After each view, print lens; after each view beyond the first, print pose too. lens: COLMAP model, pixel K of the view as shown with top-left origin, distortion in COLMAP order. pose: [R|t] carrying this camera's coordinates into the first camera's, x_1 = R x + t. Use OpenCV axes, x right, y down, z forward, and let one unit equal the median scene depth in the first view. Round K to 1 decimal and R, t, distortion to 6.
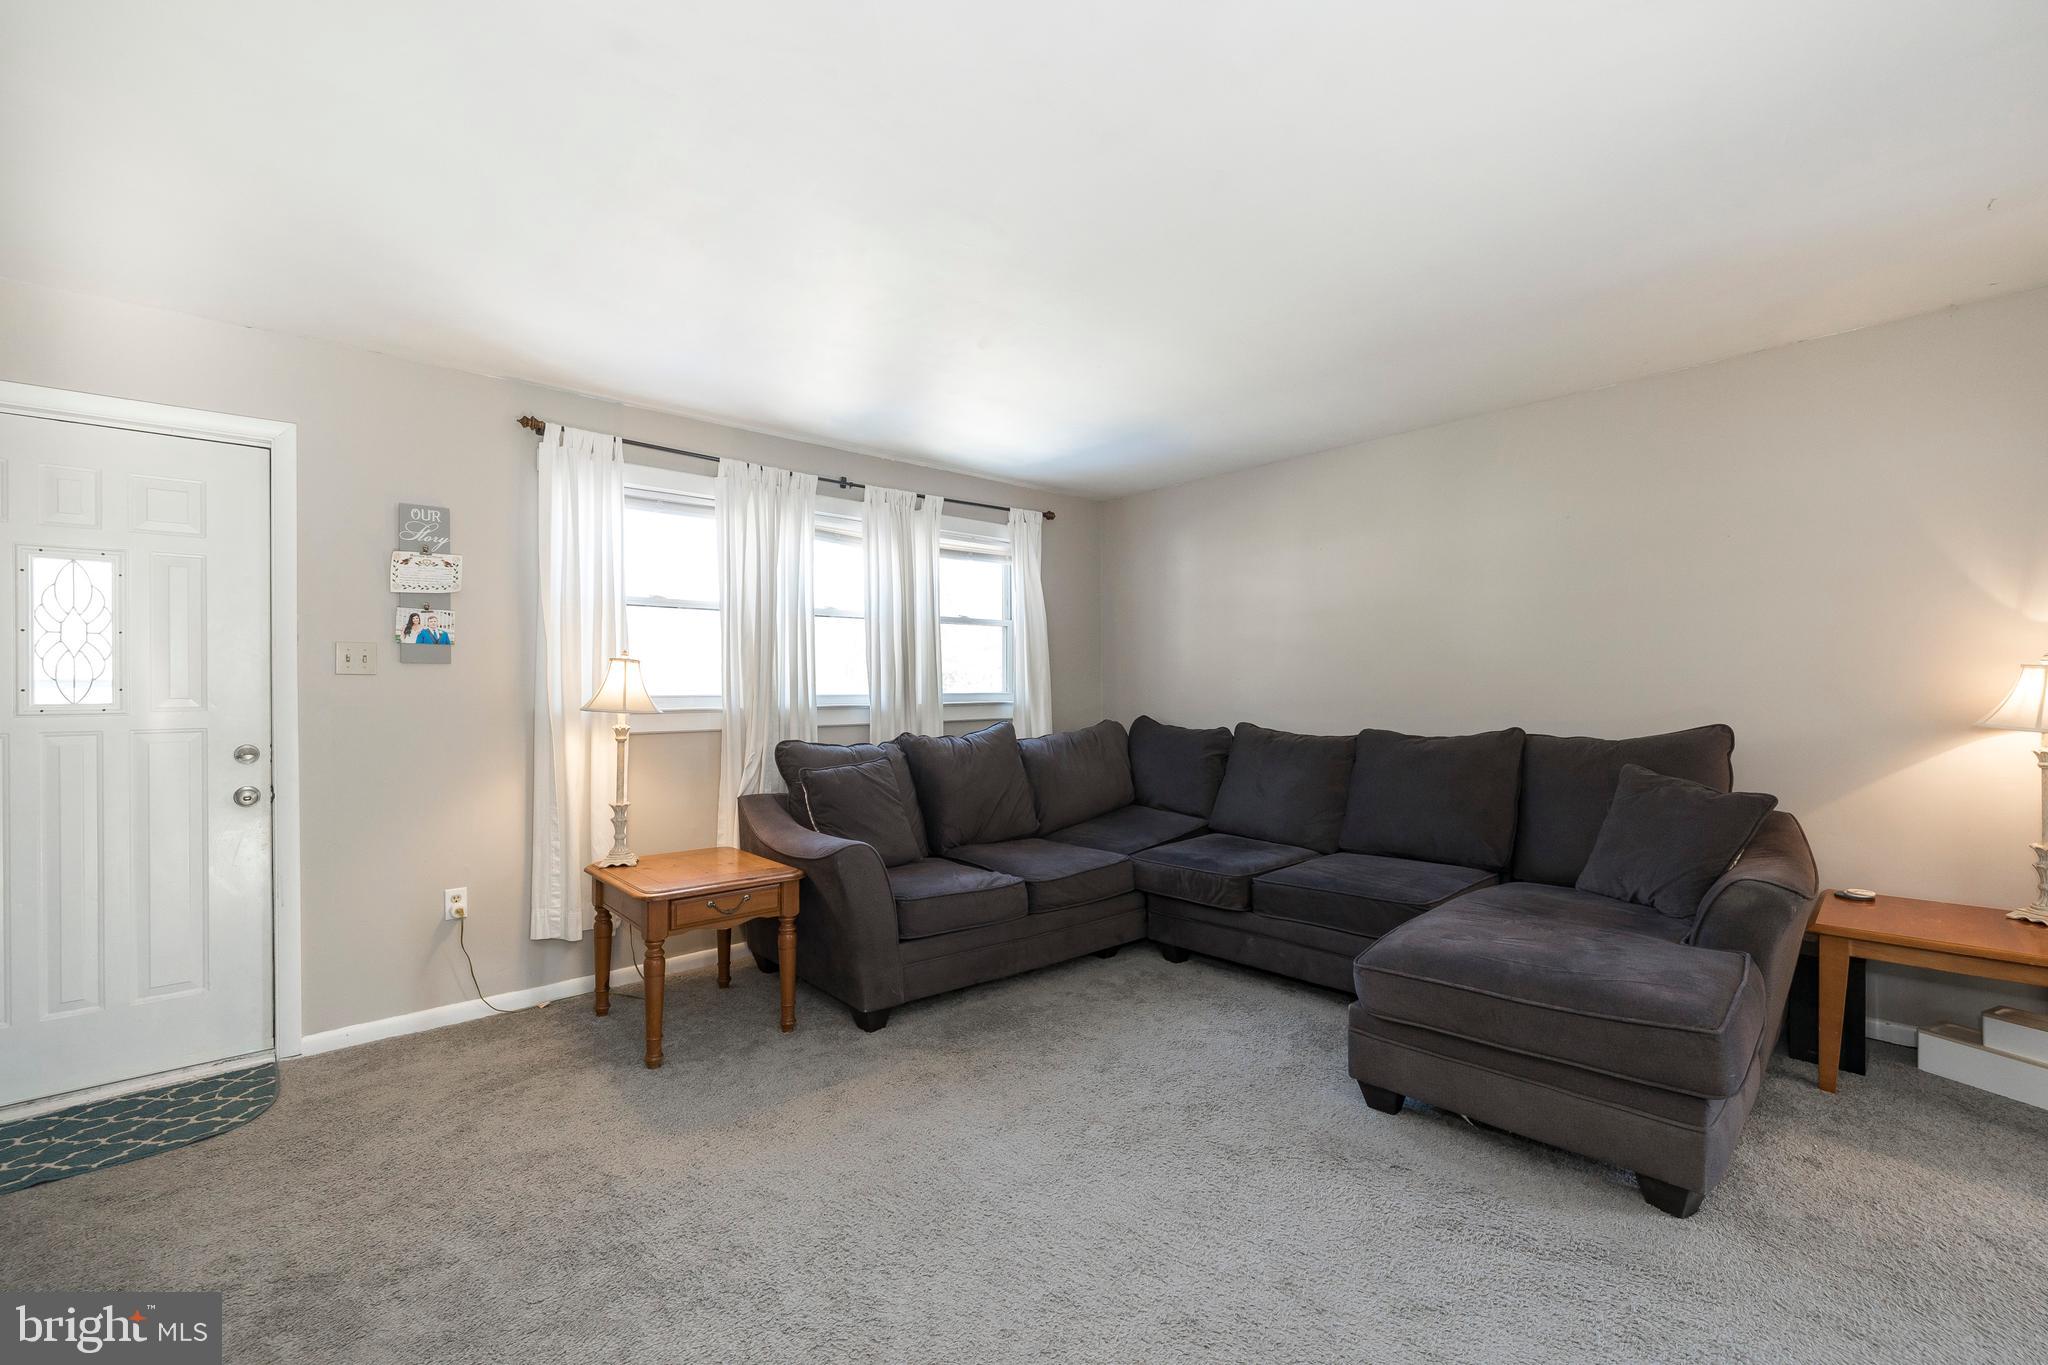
lens RADIAL K [[859.4, 0, 1032.8], [0, 859.4, 683.7], [0, 0, 1]] dist [-0.002609, -0.000088]
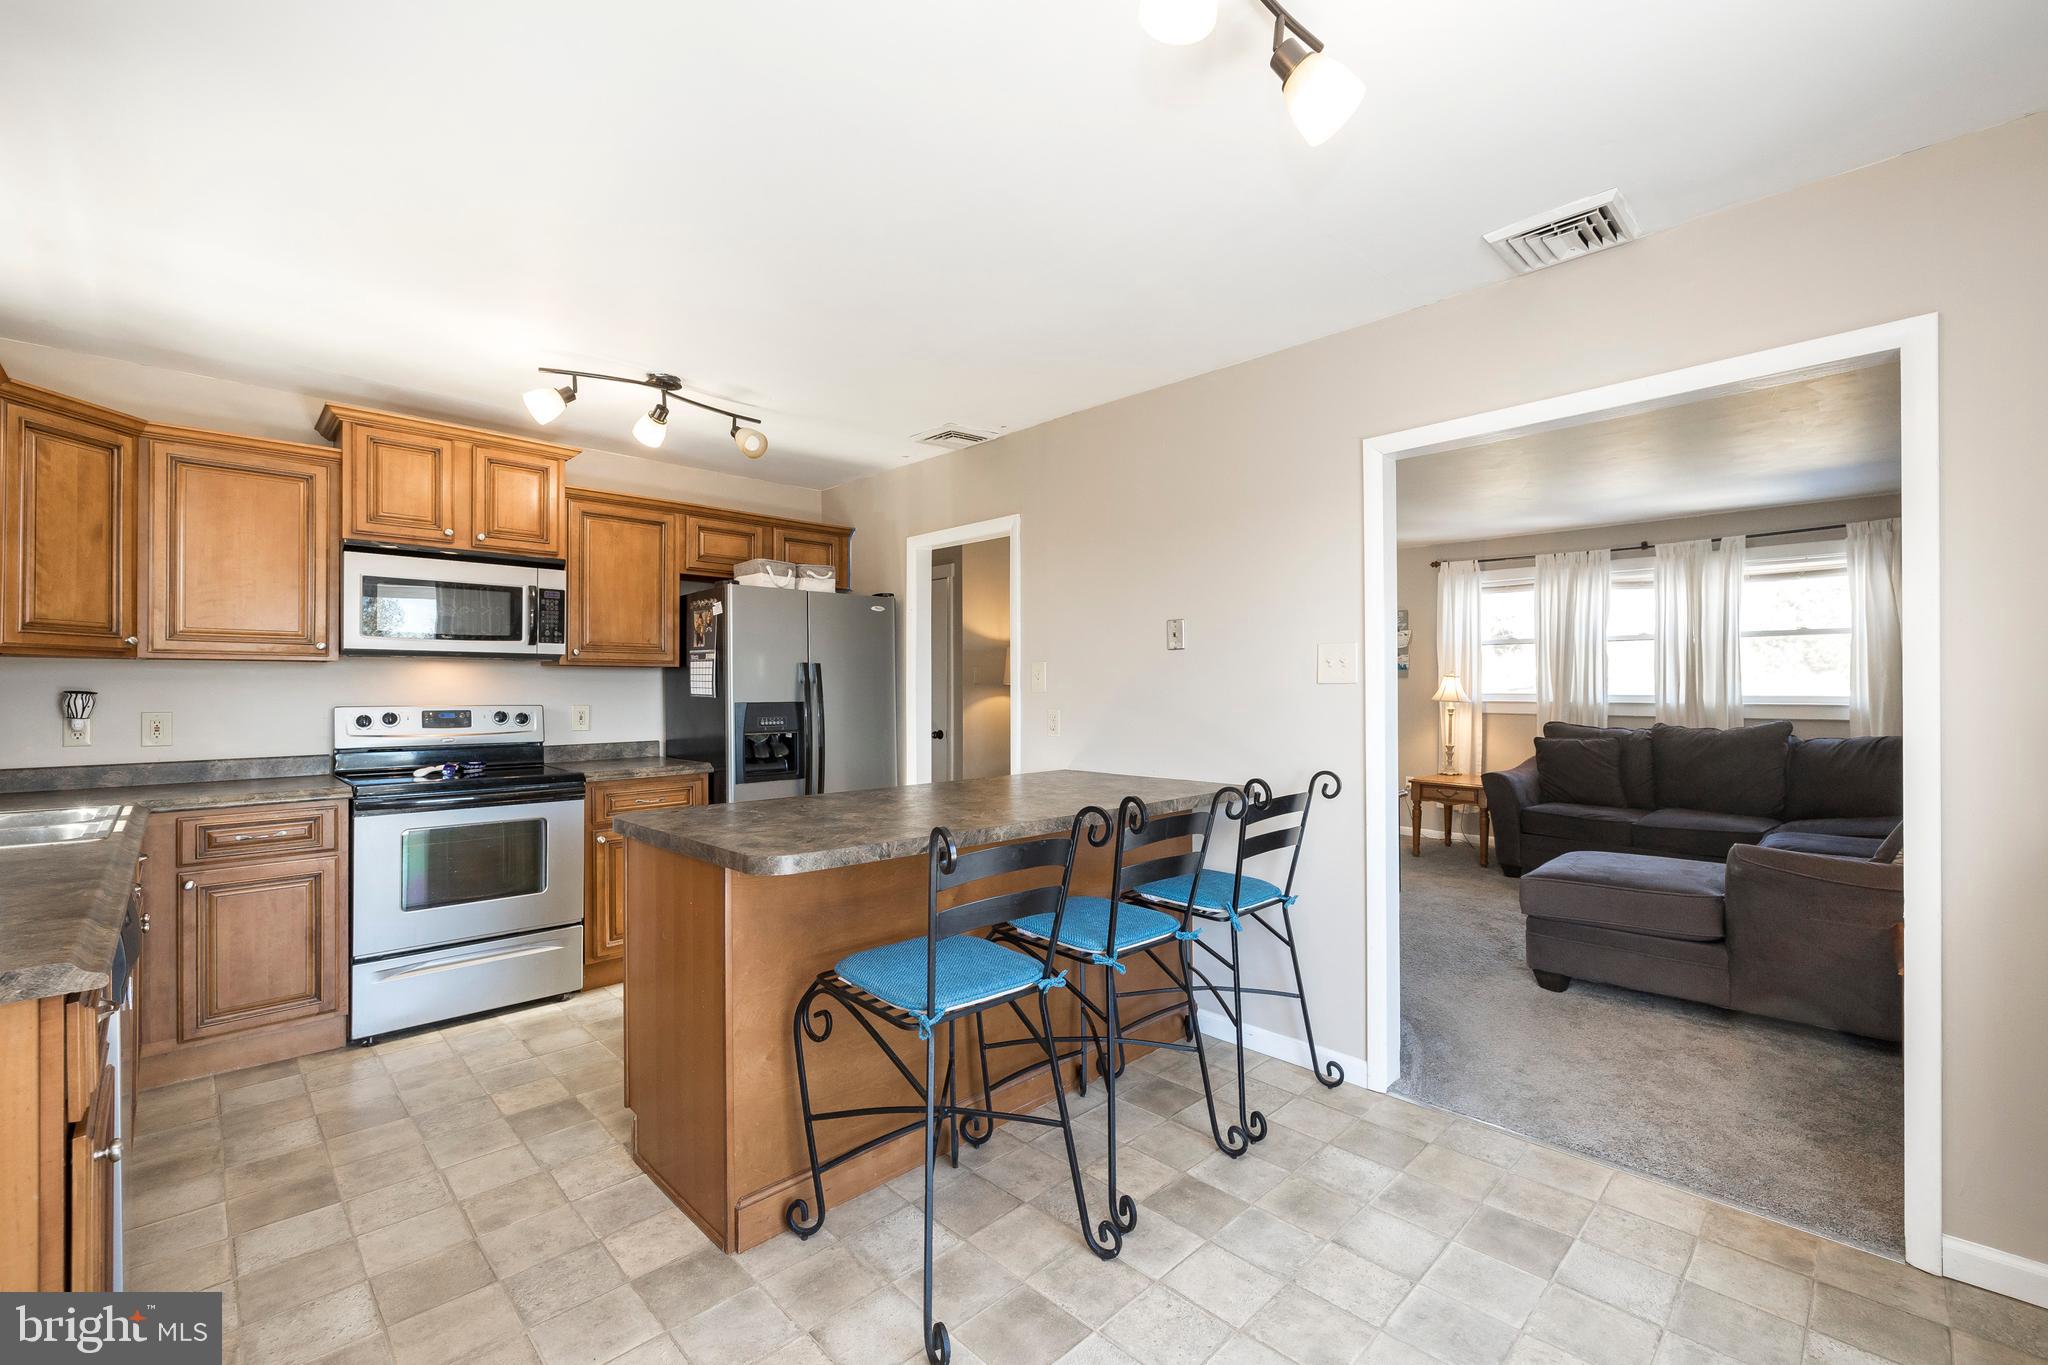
lens RADIAL K [[859.4, 0, 1032.8], [0, 859.4, 683.7], [0, 0, 1]] dist [-0.002609, -0.000088]
pose [[0.045213, 0.004623, -0.998967, 1.468878], [0.004511, 0.999978, 0.004832, -0.021904], [0.998967, -0.004725, 0.045191, -0.090744]]
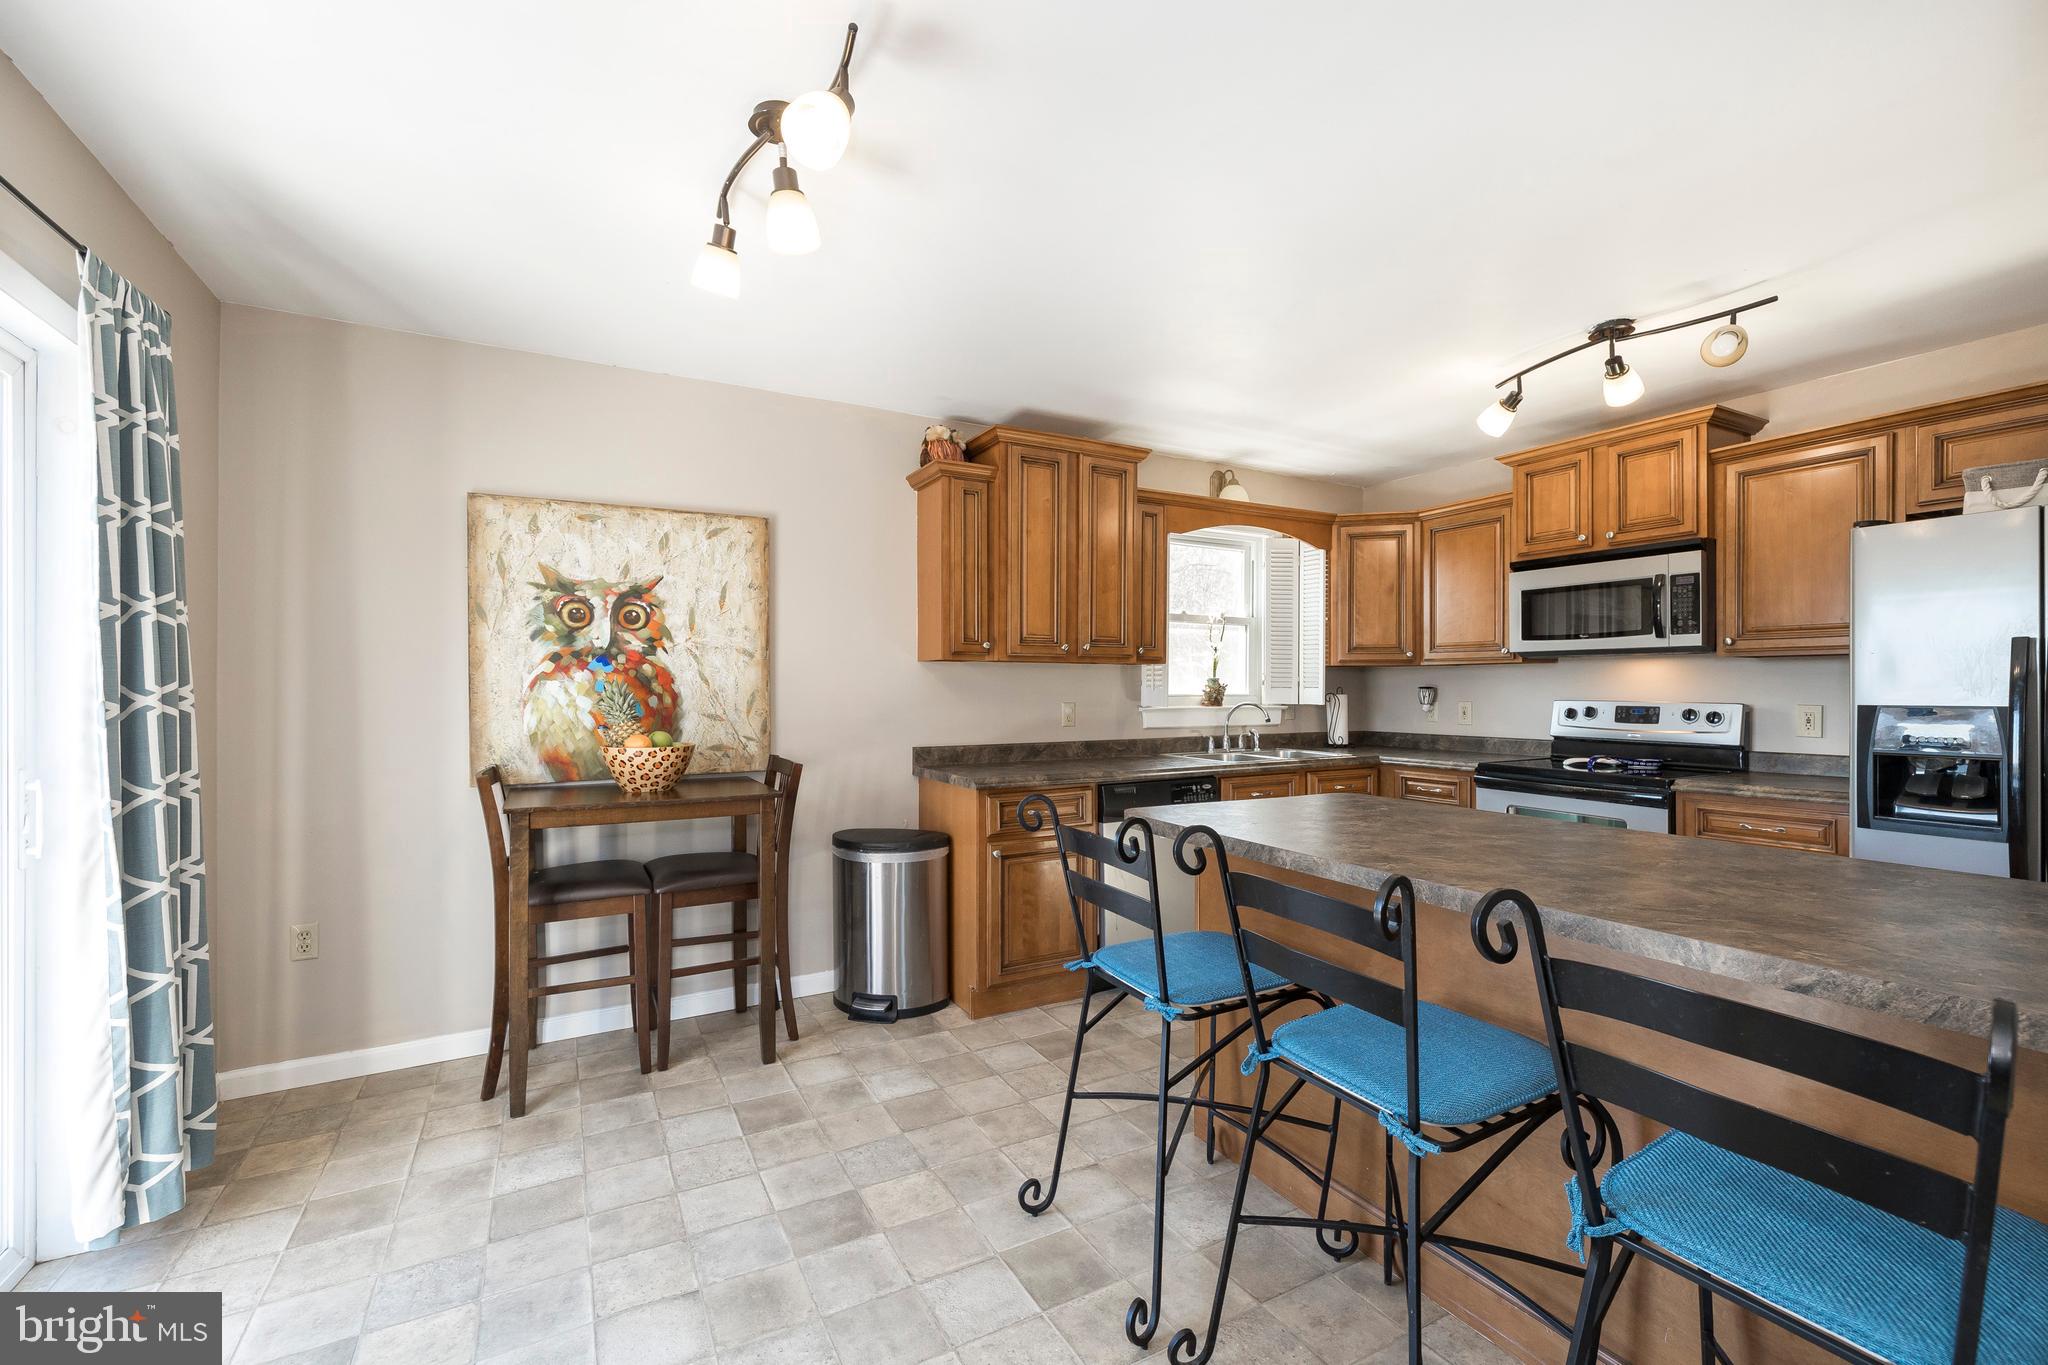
lens RADIAL K [[859.4, 0, 1032.8], [0, 859.4, 683.7], [0, 0, 1]] dist [-0.002609, -0.000088]
pose [[-0.973604, 0.012217, 0.227915, 0.853842], [0.010090, 0.999894, -0.010497, -0.011597], [-0.228019, -0.007921, -0.973624, 0.471490]]
